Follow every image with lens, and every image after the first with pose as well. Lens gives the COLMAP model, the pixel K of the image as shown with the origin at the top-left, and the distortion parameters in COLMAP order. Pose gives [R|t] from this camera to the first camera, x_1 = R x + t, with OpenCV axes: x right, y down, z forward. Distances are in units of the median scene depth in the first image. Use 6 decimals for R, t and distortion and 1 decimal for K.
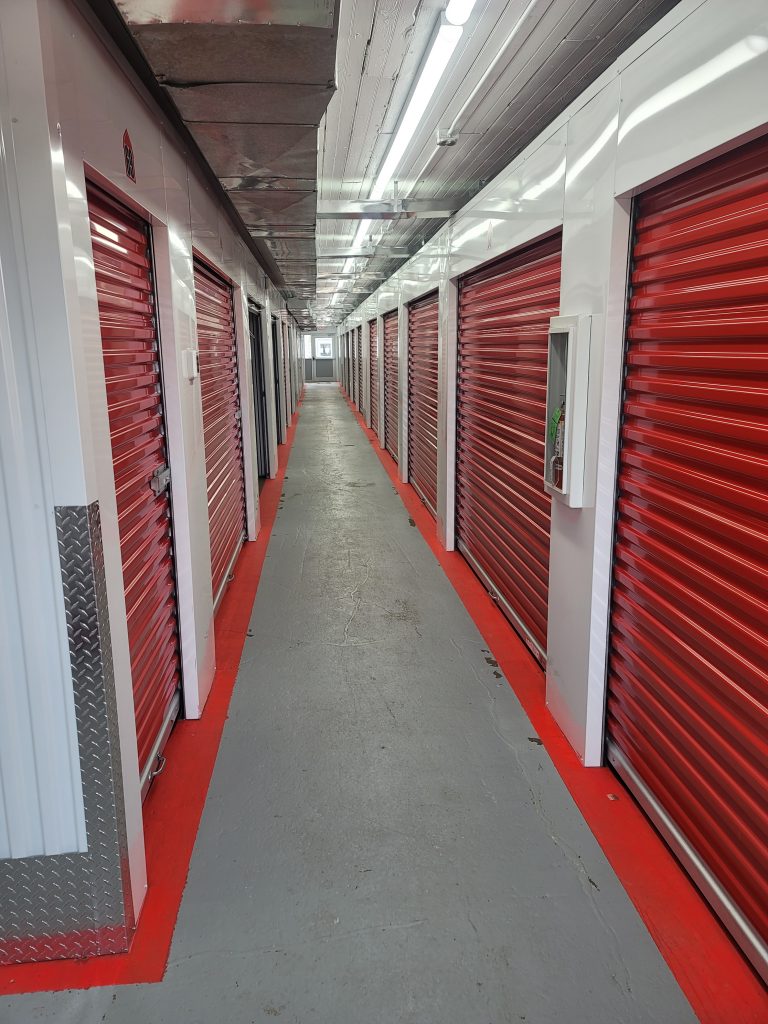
lens RADIAL K [[723.1, 0, 384.0], [0, 723.1, 512.0], [0, 0, 1]] dist [0.091881, -0.100271]
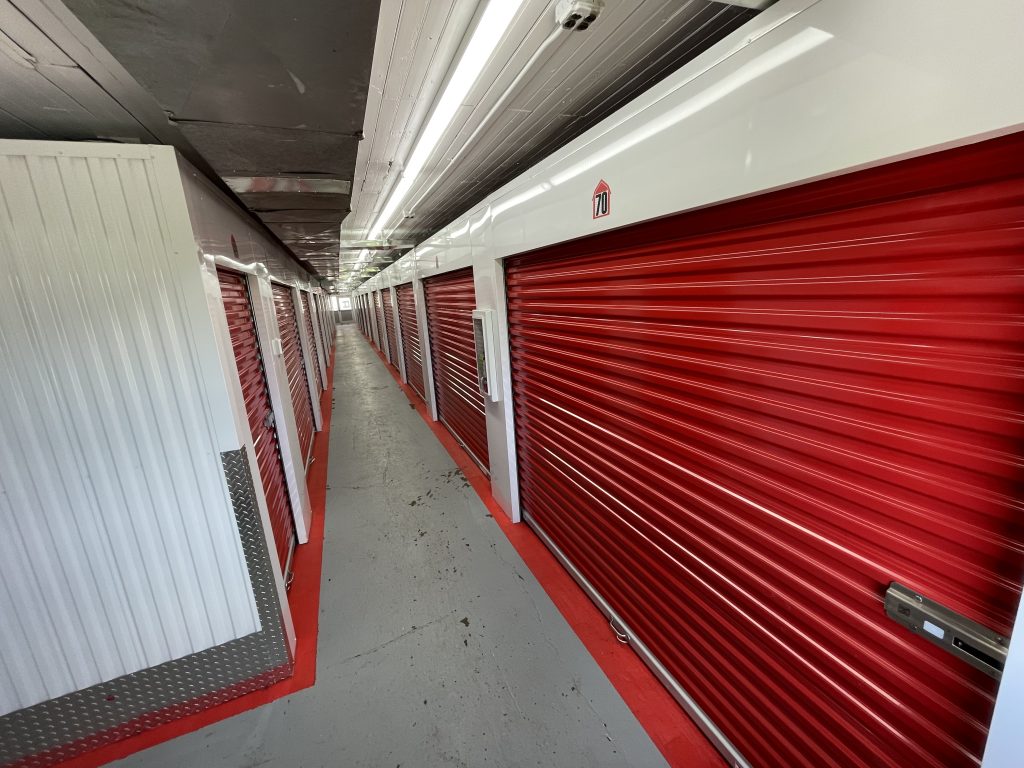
lens RADIAL K [[404.0, 0, 512.0], [0, 404.0, 384.0], [0, 0, 1]] dist [0.000653, 0.000006]
pose [[0.951755, -0.113545, 0.285079, -0.010072], [0.114096, 0.993360, 0.014733, -0.052858], [-0.284859, 0.018504, 0.958391, -0.089796]]
